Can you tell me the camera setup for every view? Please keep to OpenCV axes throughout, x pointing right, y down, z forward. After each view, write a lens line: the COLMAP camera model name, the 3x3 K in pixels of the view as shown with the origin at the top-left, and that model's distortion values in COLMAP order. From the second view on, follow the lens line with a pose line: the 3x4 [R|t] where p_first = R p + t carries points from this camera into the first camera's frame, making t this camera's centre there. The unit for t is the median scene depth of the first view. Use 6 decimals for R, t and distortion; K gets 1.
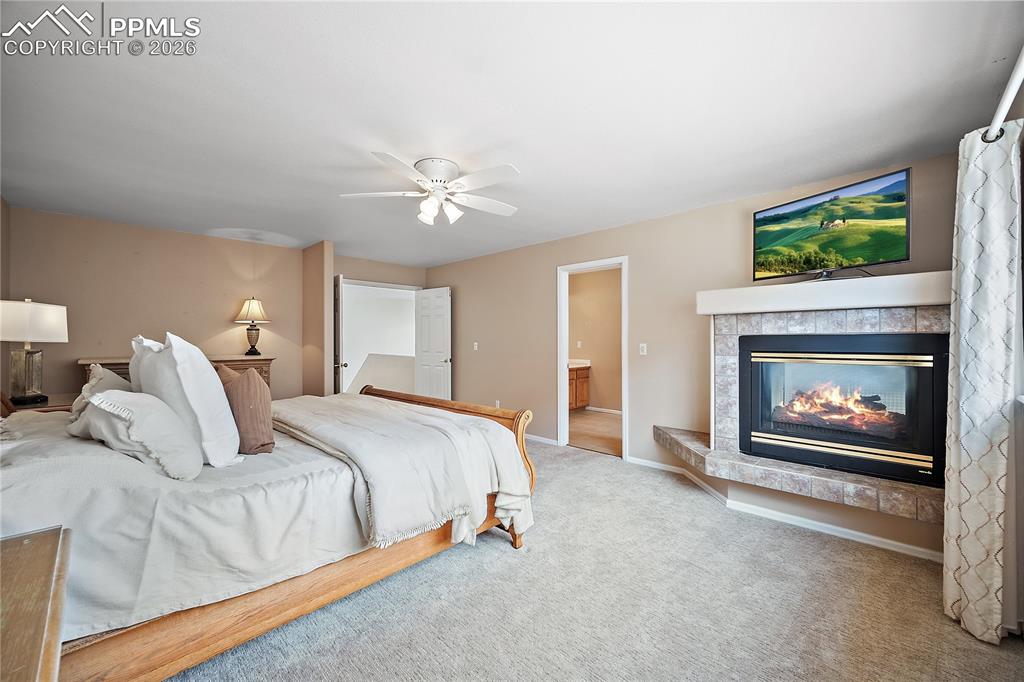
lens RADIAL K [[401.4, 0, 512.0], [0, 401.4, 341.0], [0, 0, 1]] dist [0.000055, 0.000010]
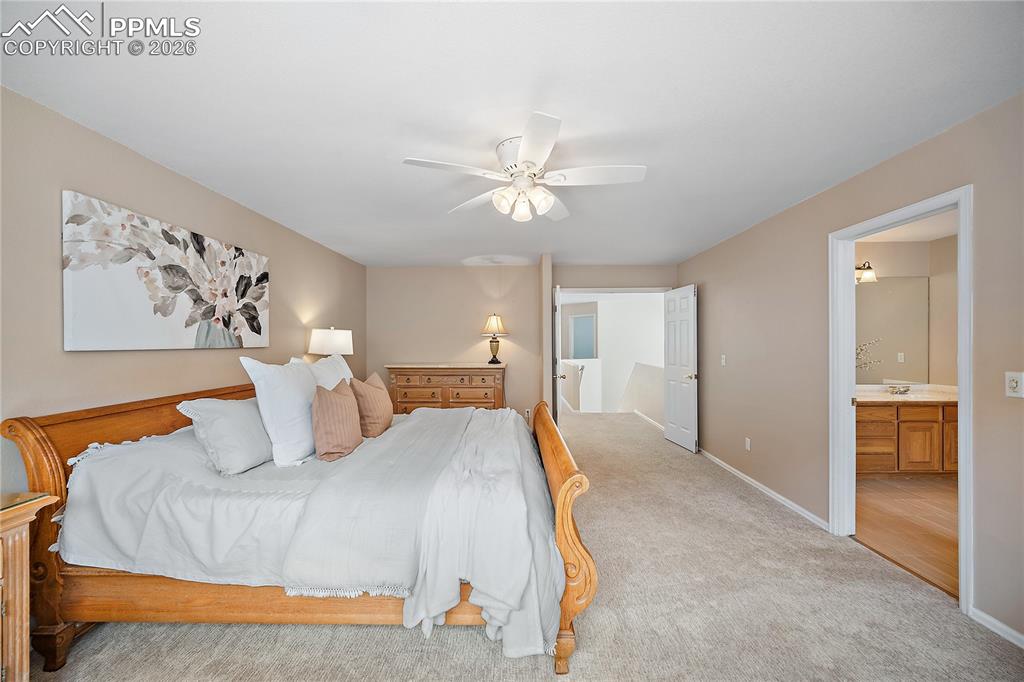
lens RADIAL K [[403.4, 0, 511.6], [0, 403.4, 345.8], [0, 0, 1]] dist [-0.002636, -0.000096]
pose [[0.681777, 0.003237, -0.731553, 0.247195], [-0.000211, 0.999991, 0.004227, -0.022156], [0.731560, -0.002727, 0.681772, 0.259247]]
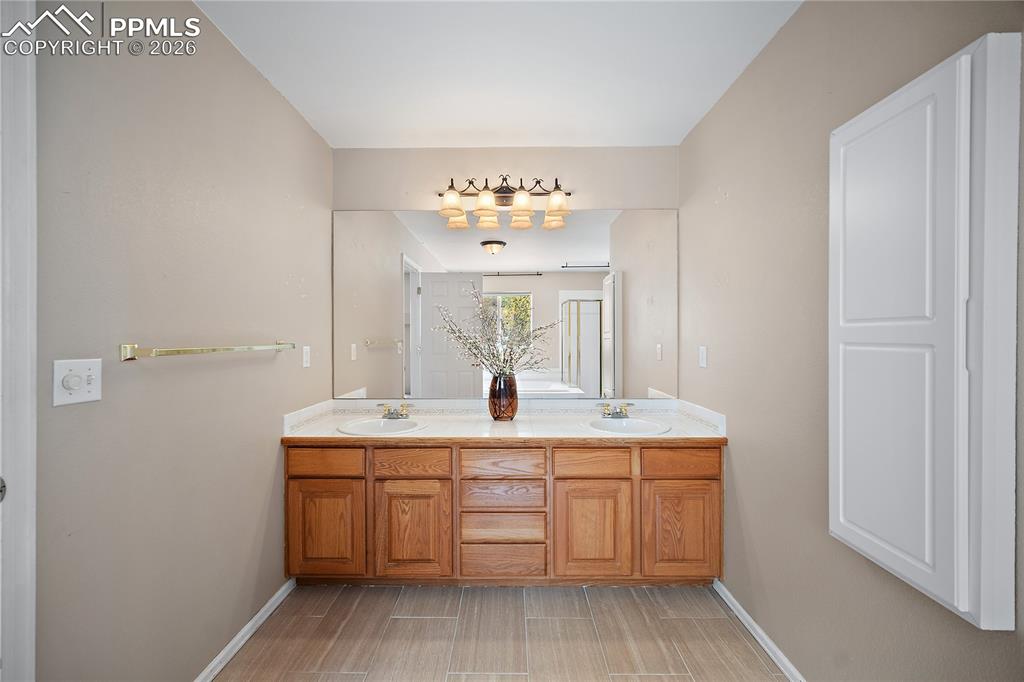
lens RADIAL K [[390.6, 0, 512.0], [0, 390.6, 341.0], [0, 0, 1]] dist [-0.001685, -0.000162]
pose [[0.682131, 0.004914, -0.731213, 0.463345], [0.000501, 0.999974, 0.007188, -0.007199], [0.731230, -0.005269, 0.682111, 1.152745]]
